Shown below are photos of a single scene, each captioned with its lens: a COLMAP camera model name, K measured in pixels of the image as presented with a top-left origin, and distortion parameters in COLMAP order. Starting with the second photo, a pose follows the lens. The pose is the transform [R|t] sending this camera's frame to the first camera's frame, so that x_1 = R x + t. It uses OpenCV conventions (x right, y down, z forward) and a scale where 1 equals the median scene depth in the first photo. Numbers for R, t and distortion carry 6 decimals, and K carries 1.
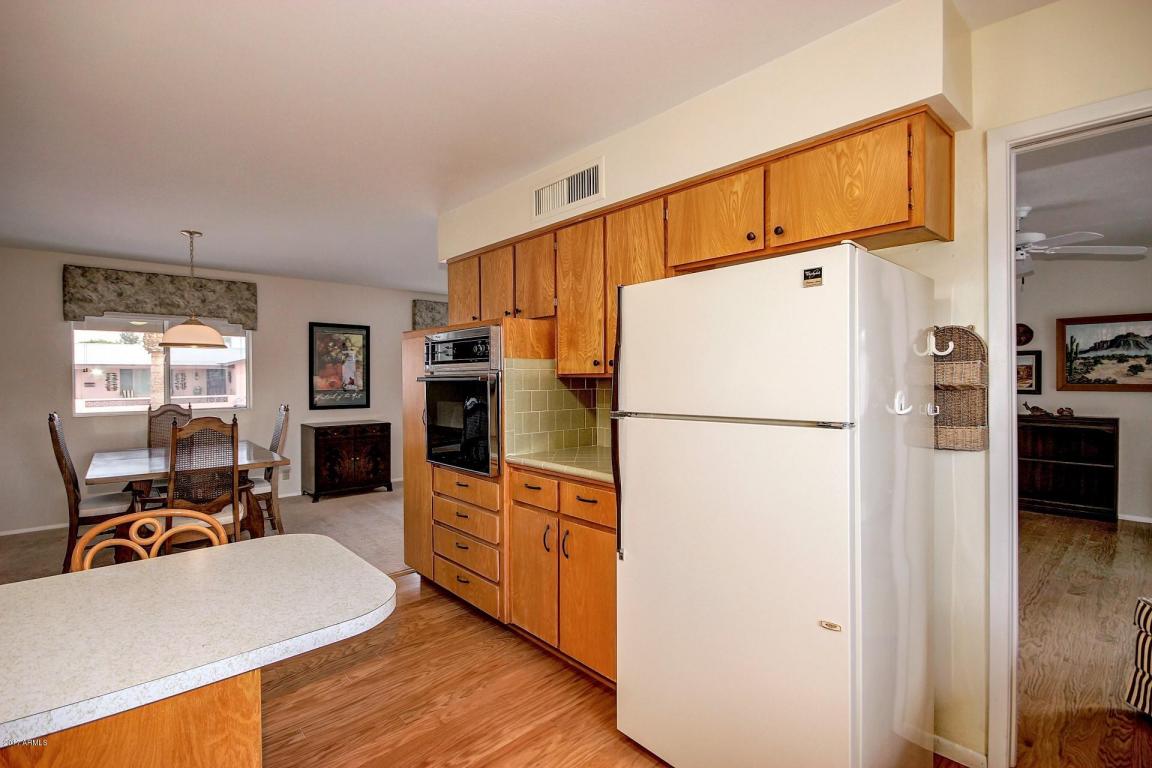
lens RADIAL K [[532.4, 0, 567.6], [0, 532.4, 382.6], [0, 0, 1]] dist [0.015843, -0.014201]
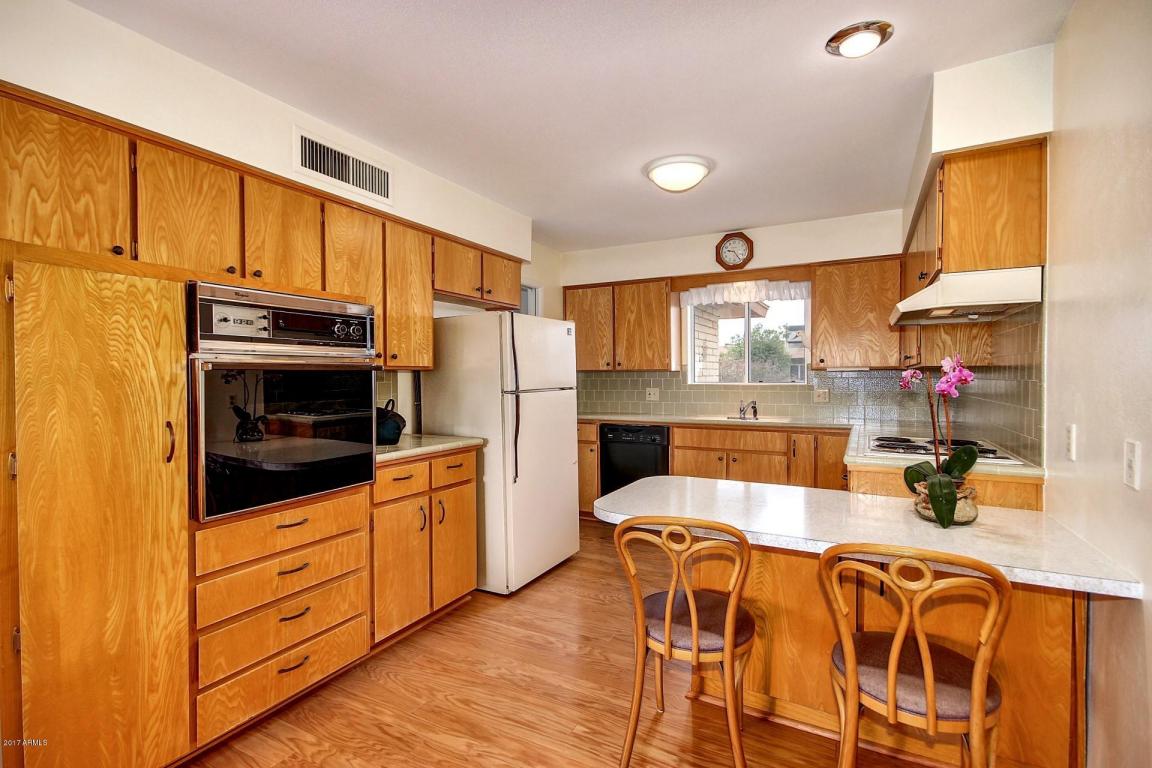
lens RADIAL K [[532.4, 0, 567.6], [0, 532.4, 382.6], [0, 0, 1]] dist [0.015843, -0.014201]
pose [[-0.326262, -0.005646, 0.945263, -1.132469], [0.018259, 0.999758, 0.012273, 0.011607], [-0.945103, 0.021264, -0.326080, 1.058827]]
